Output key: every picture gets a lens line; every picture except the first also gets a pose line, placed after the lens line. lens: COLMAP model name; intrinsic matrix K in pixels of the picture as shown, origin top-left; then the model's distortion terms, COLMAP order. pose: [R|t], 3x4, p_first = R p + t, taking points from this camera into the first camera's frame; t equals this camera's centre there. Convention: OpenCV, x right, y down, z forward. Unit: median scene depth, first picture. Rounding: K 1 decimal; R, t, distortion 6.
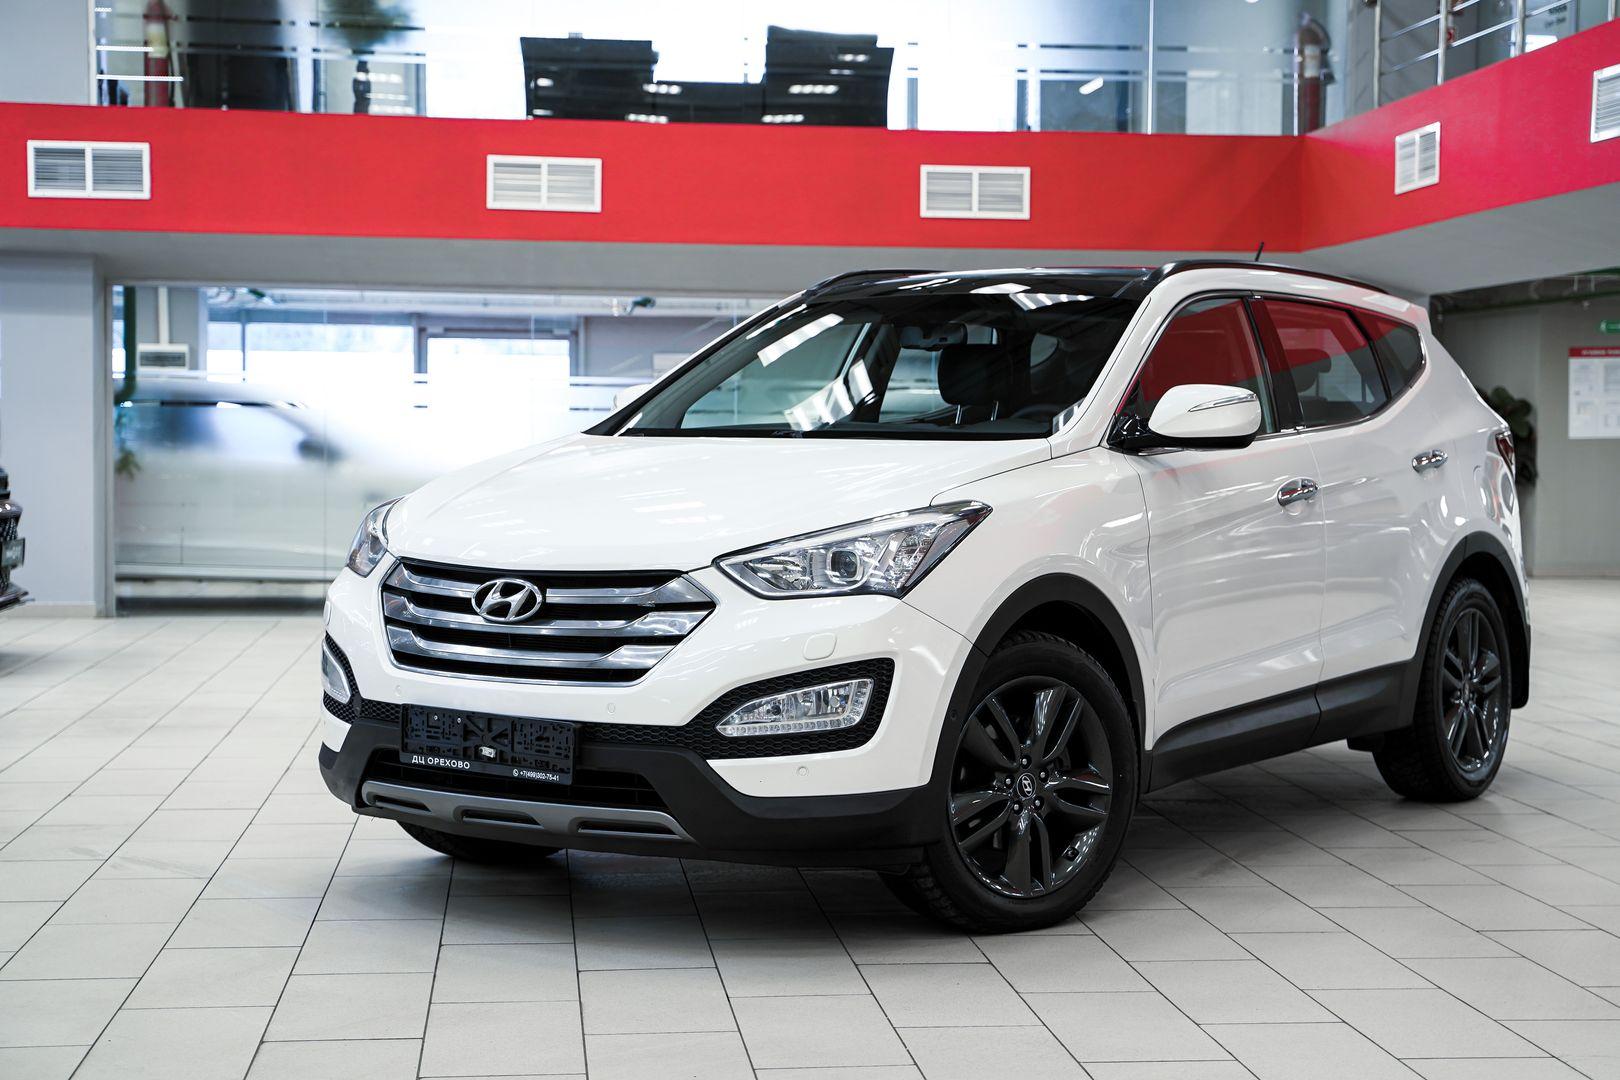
lens RADIAL K [[2539.7, 0, 810.1], [0, 2539.7, 519.1], [0, 0, 1]] dist [0.137858, 0.037458]
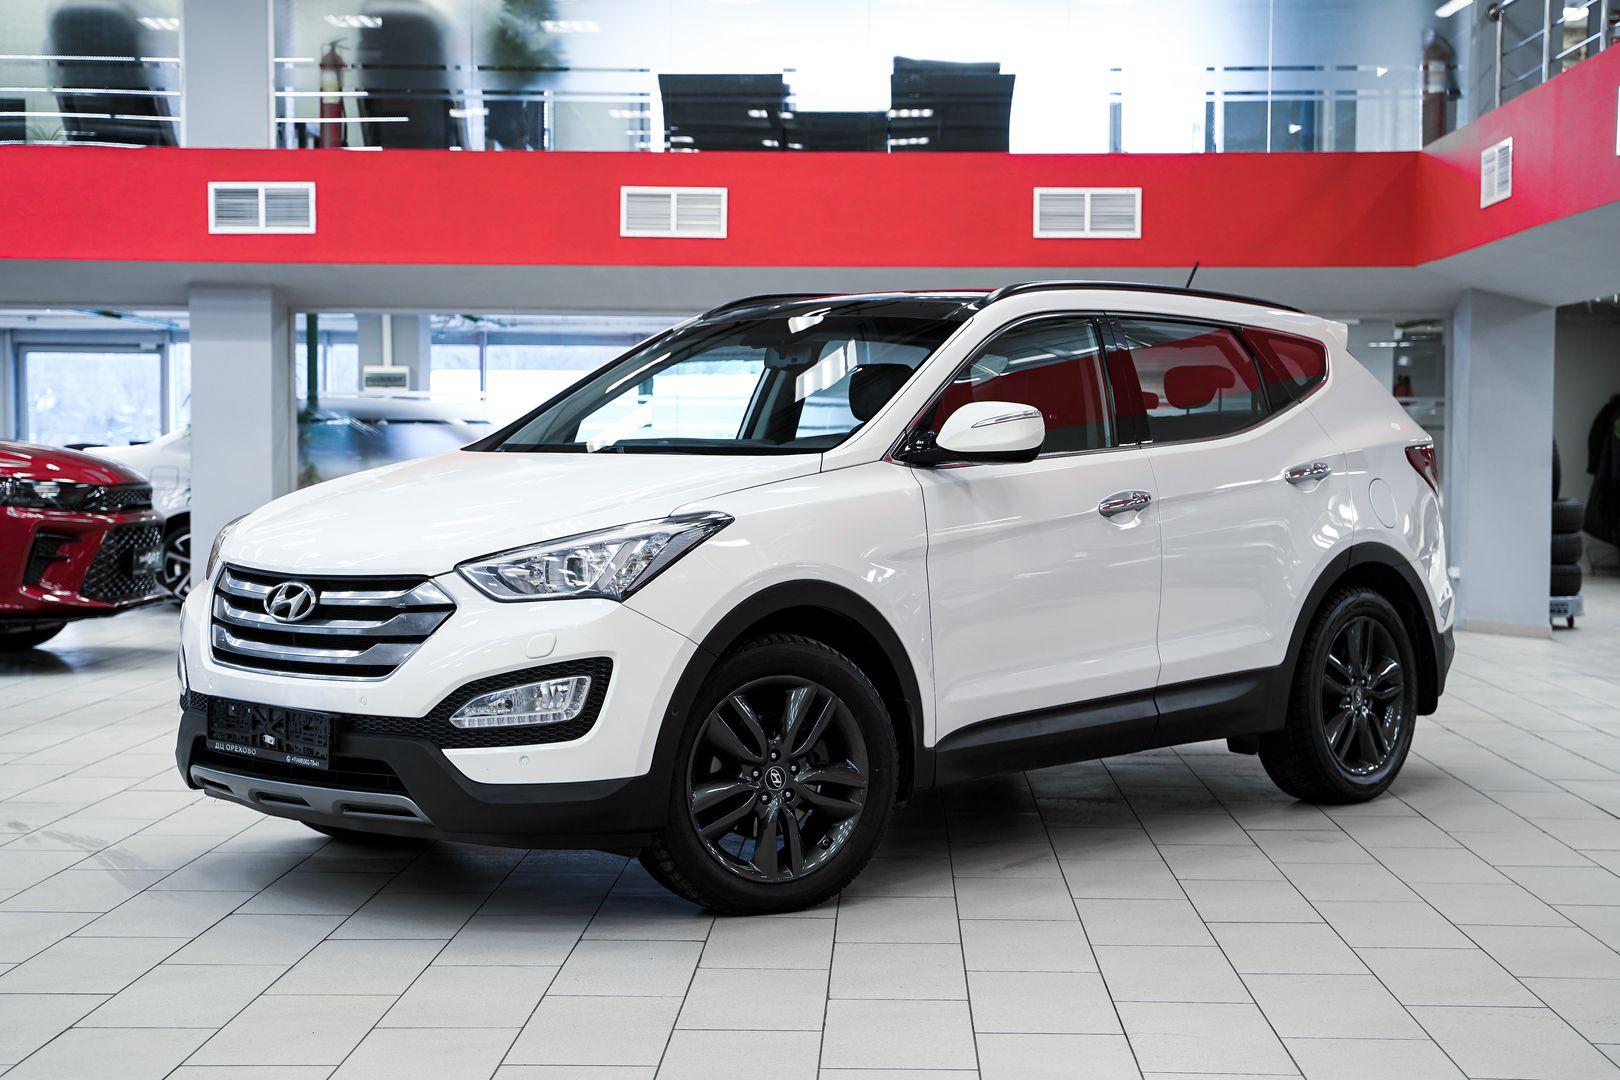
lens RADIAL K [[2467.3, 0, 810.0], [0, 2467.3, 540.0], [0, 0, 1]] dist [0.117109, 0.019241]
pose [[0.989340, 0.002616, -0.145598, 0.182615], [-0.001997, 0.999988, 0.004400, 0.000082], [0.145608, -0.004062, 0.989334, -0.017290]]
